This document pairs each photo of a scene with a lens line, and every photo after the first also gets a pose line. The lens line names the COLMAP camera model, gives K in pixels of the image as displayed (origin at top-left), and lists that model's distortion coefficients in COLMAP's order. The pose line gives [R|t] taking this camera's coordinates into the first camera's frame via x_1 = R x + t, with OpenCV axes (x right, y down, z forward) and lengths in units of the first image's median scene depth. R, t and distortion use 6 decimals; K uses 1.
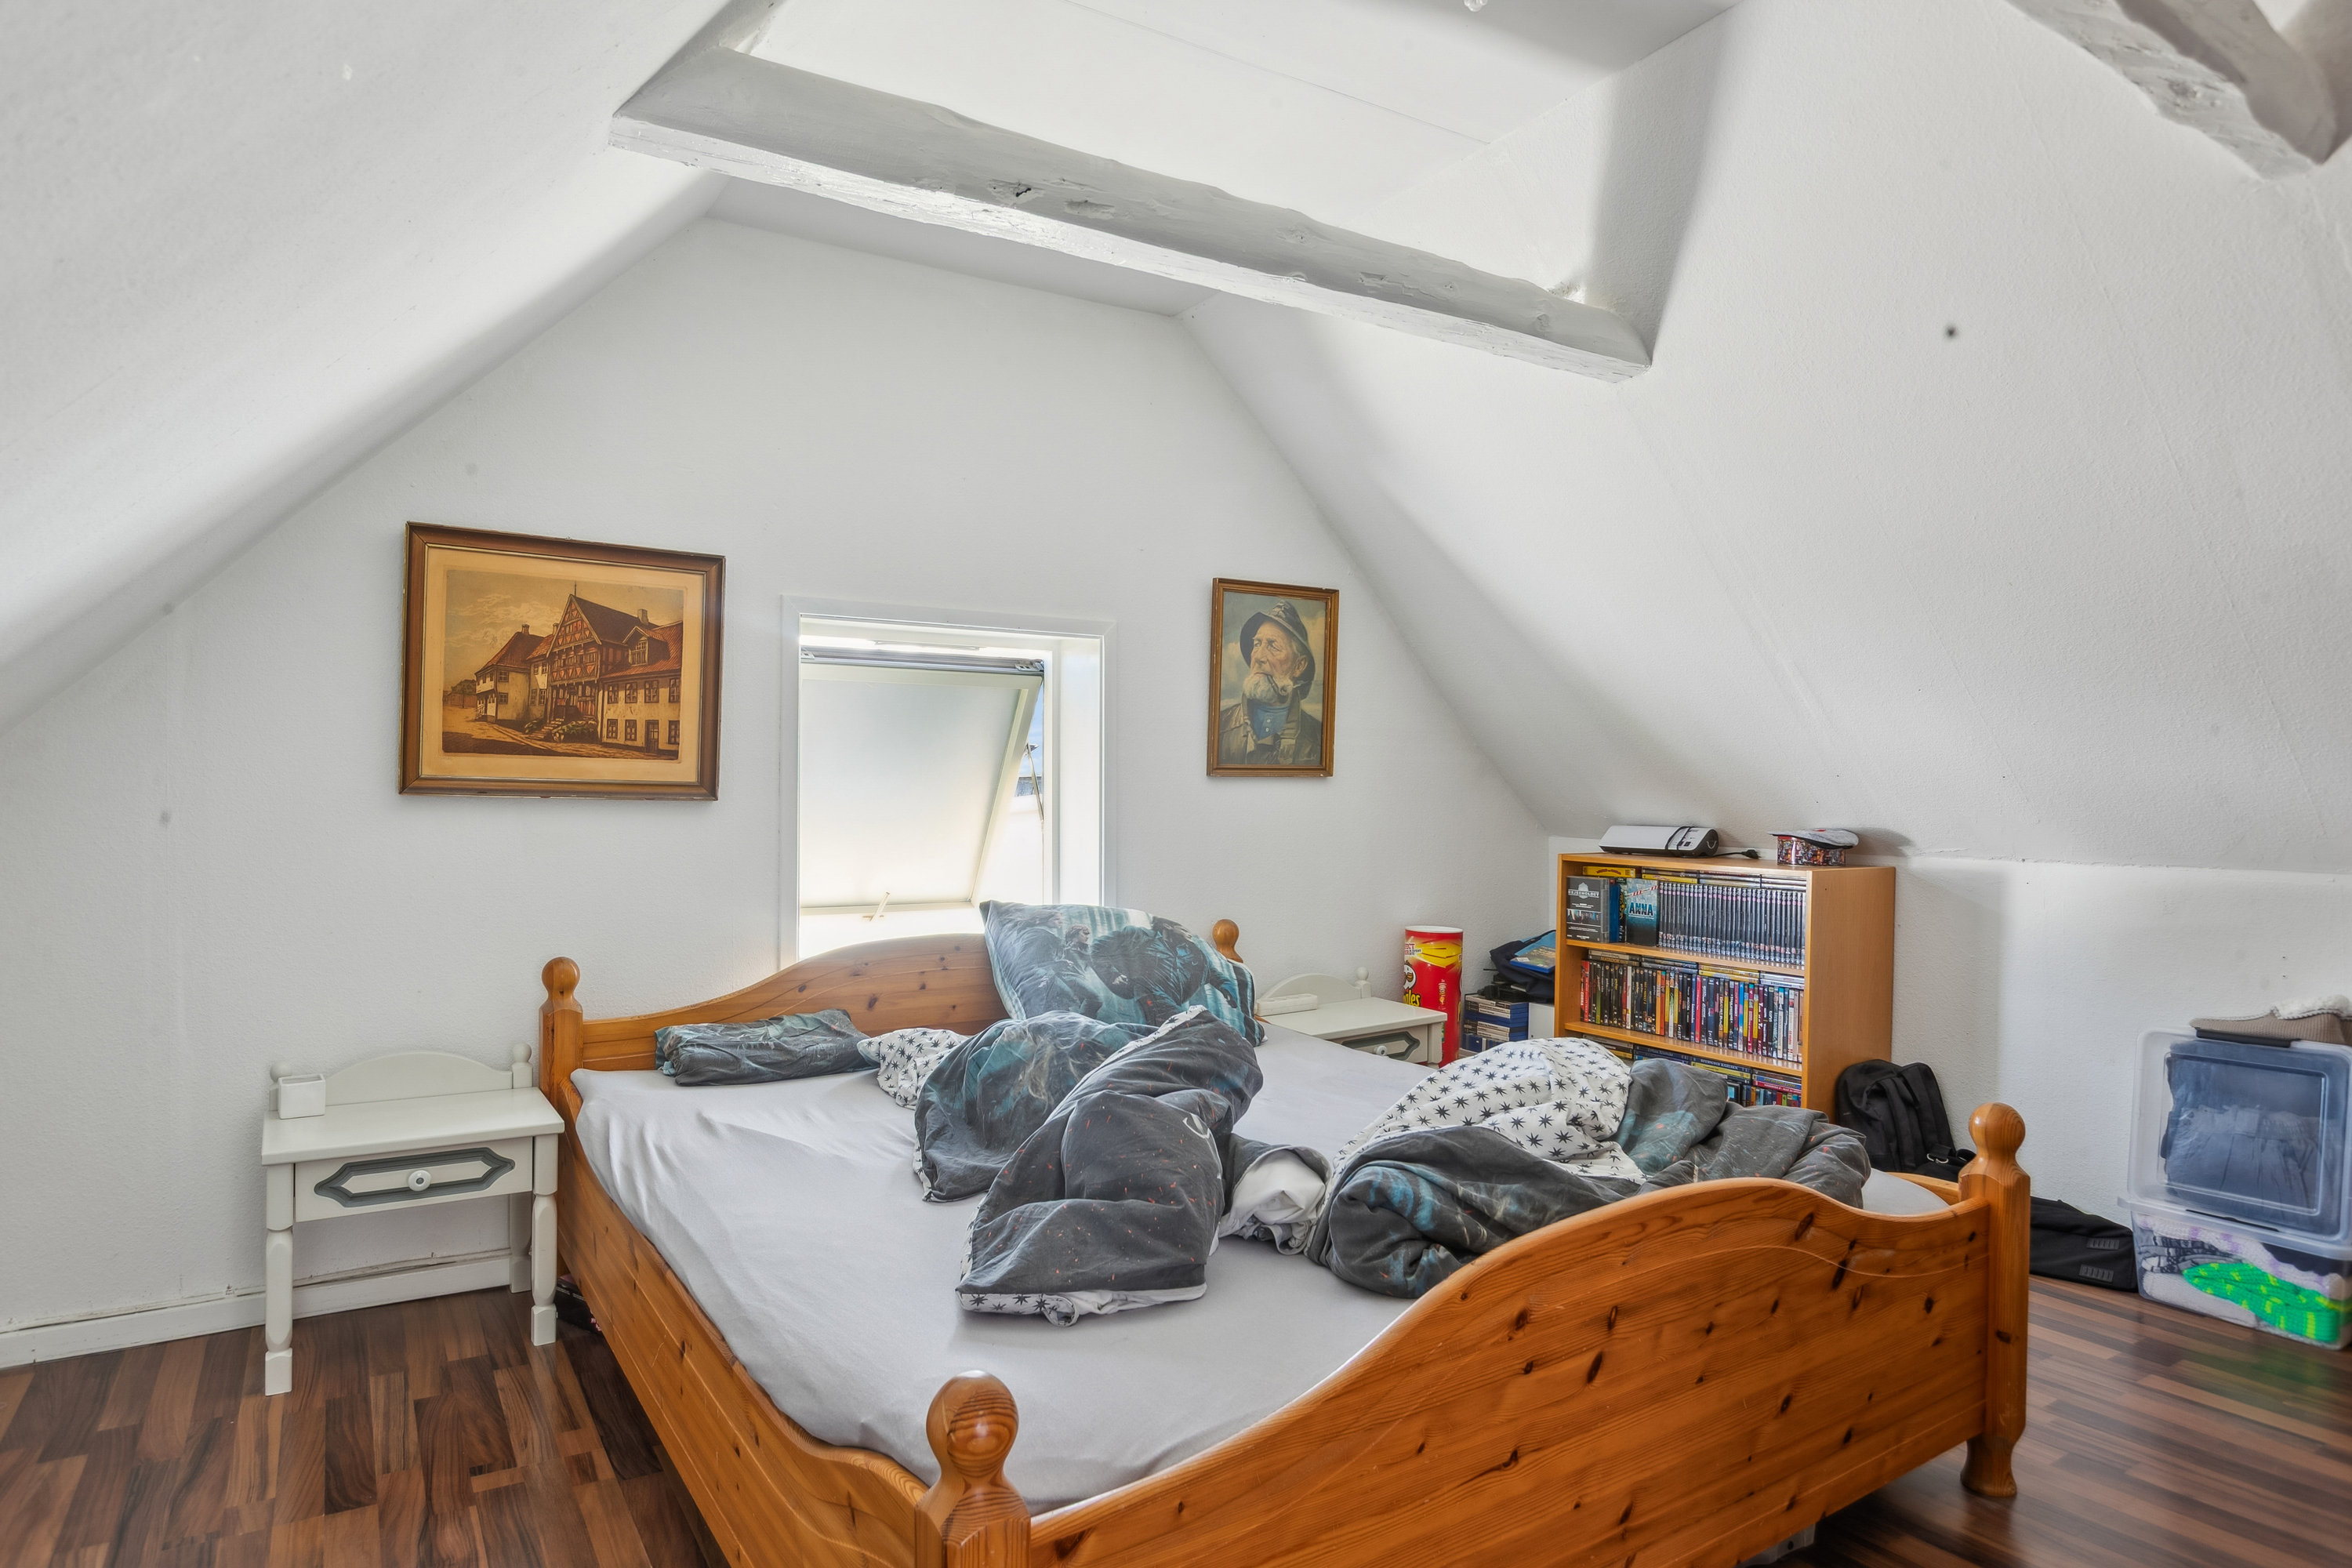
lens RADIAL K [[1323.4, 0, 1168.0], [0, 1323.4, 794.4], [0, 0, 1]] dist [-0.022522, 0.000421]
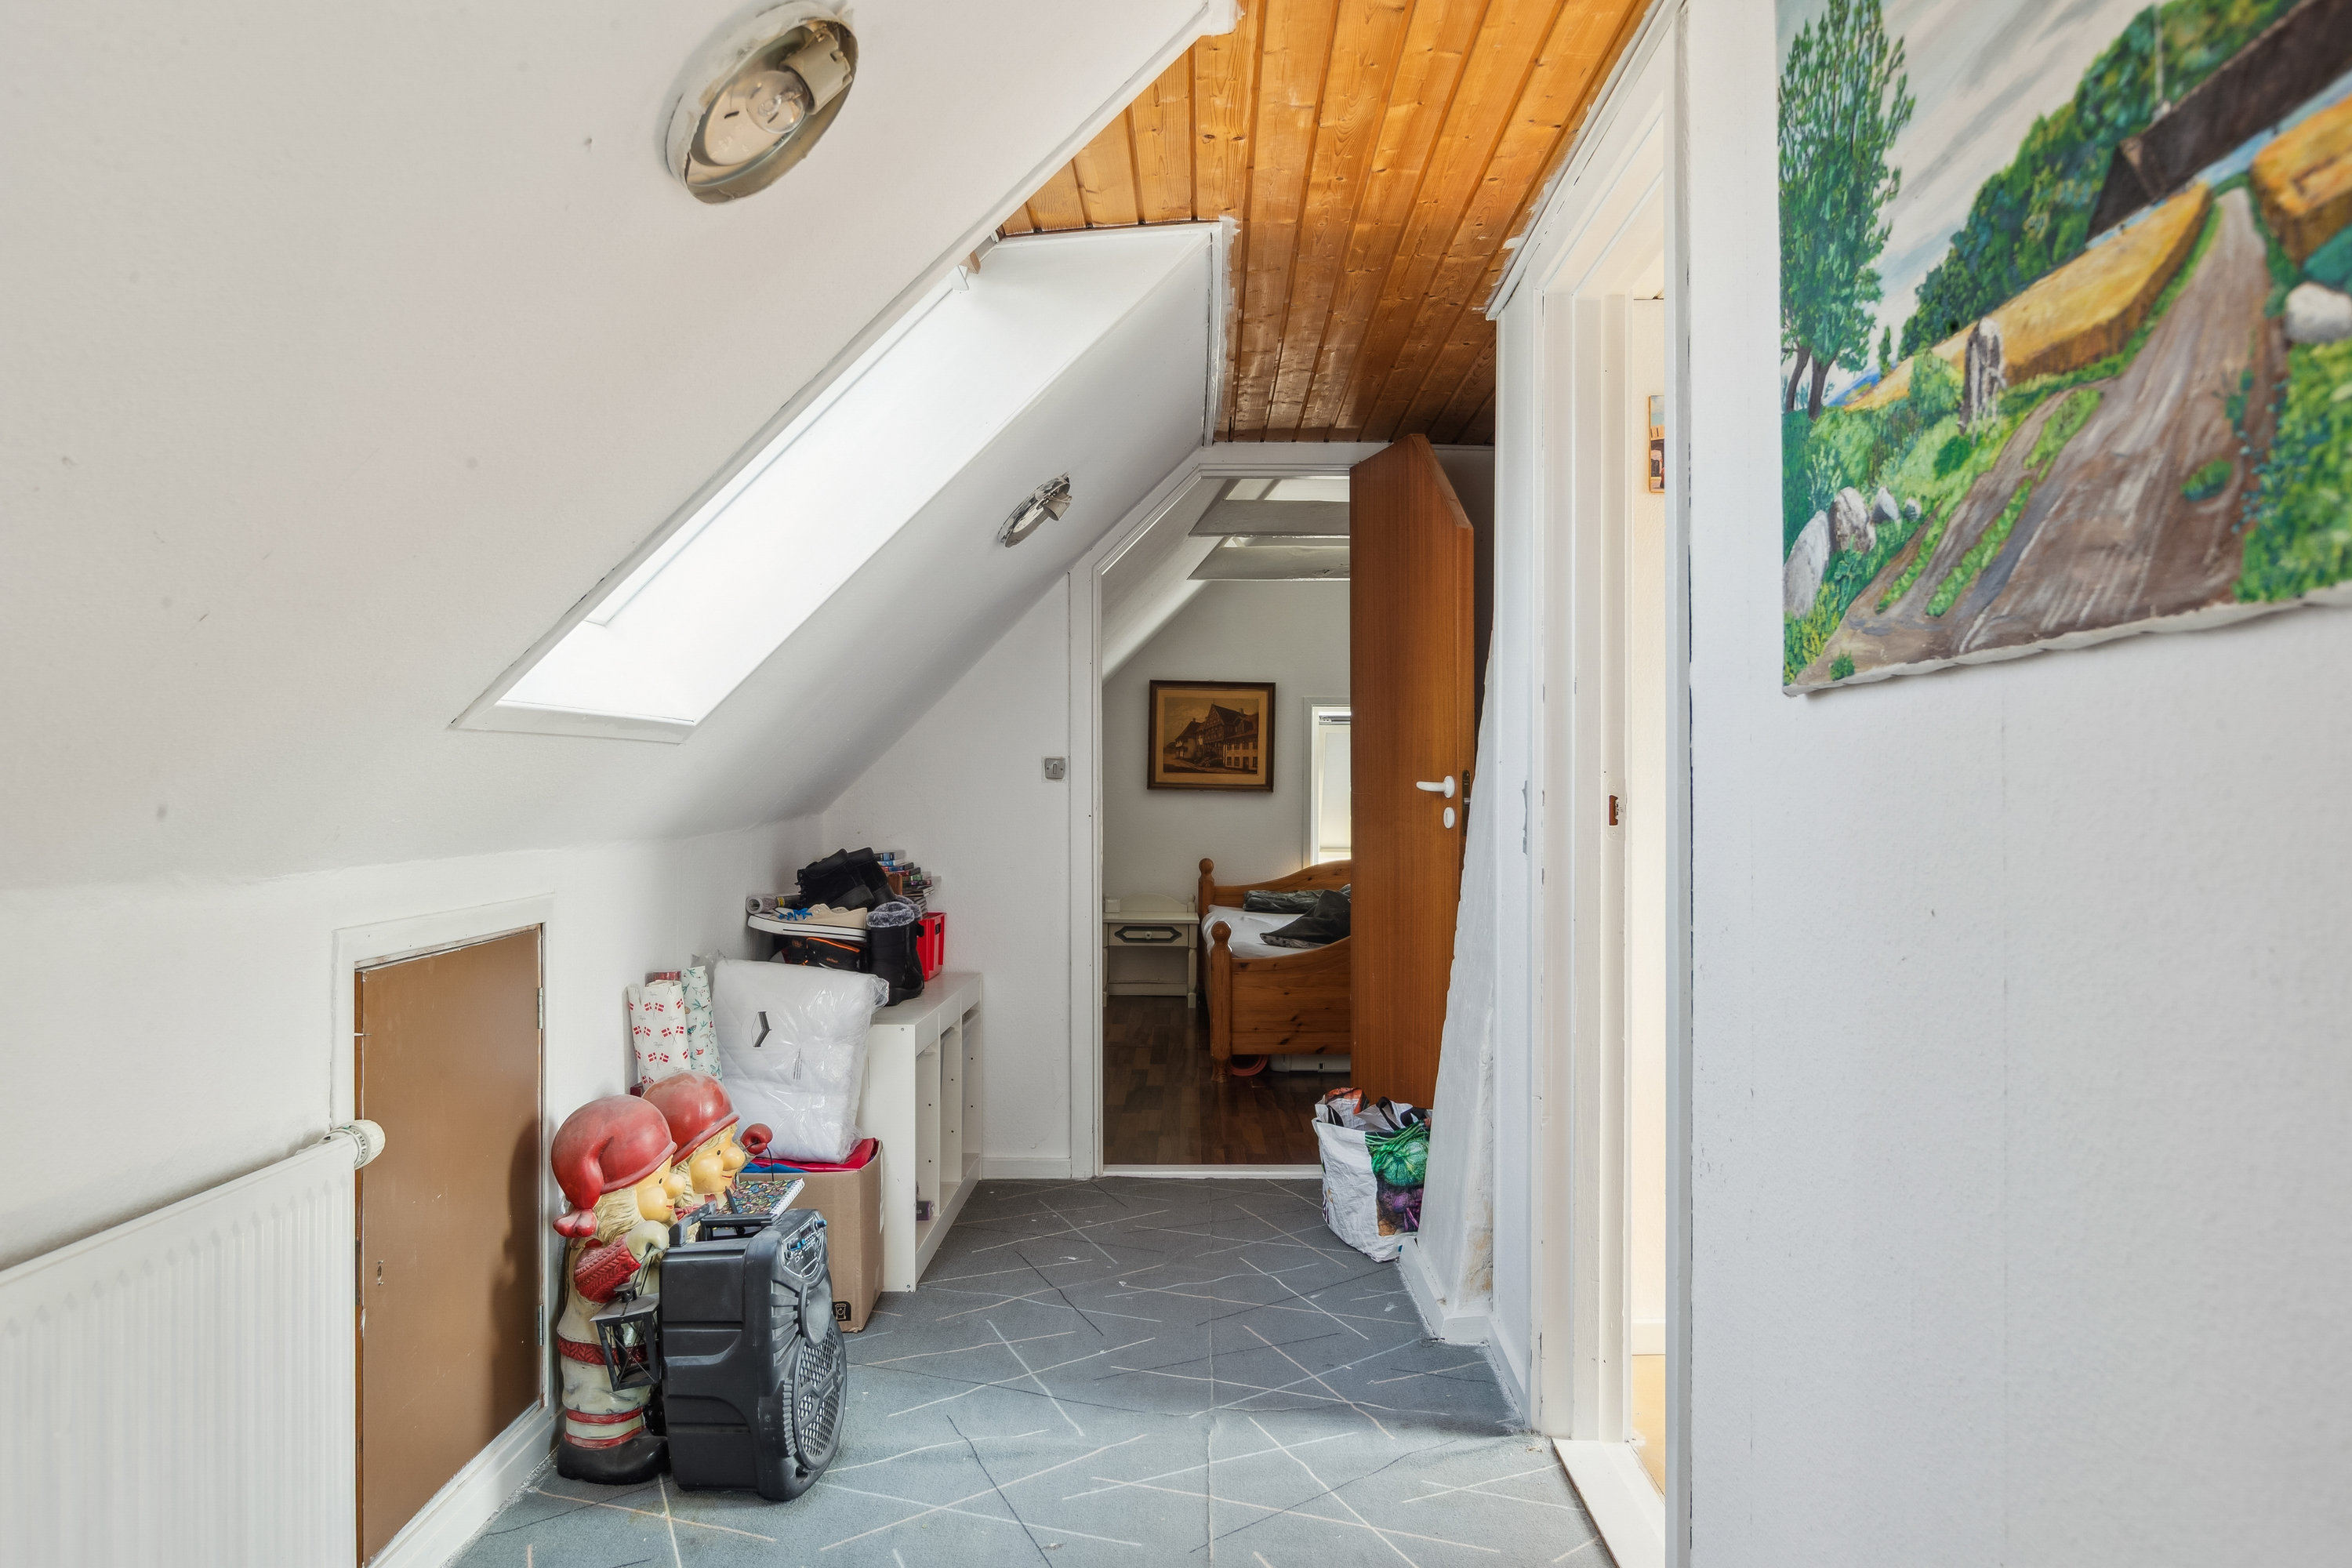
lens RADIAL K [[1323.4, 0, 1168.0], [0, 1323.4, 794.4], [0, 0, 1]] dist [-0.022522, 0.000421]
pose [[0.831577, 0.001009, -0.555409, 0.799402], [-0.000535, 0.999999, 0.001014, 0.006428], [0.555410, -0.000546, 0.831577, -1.014012]]
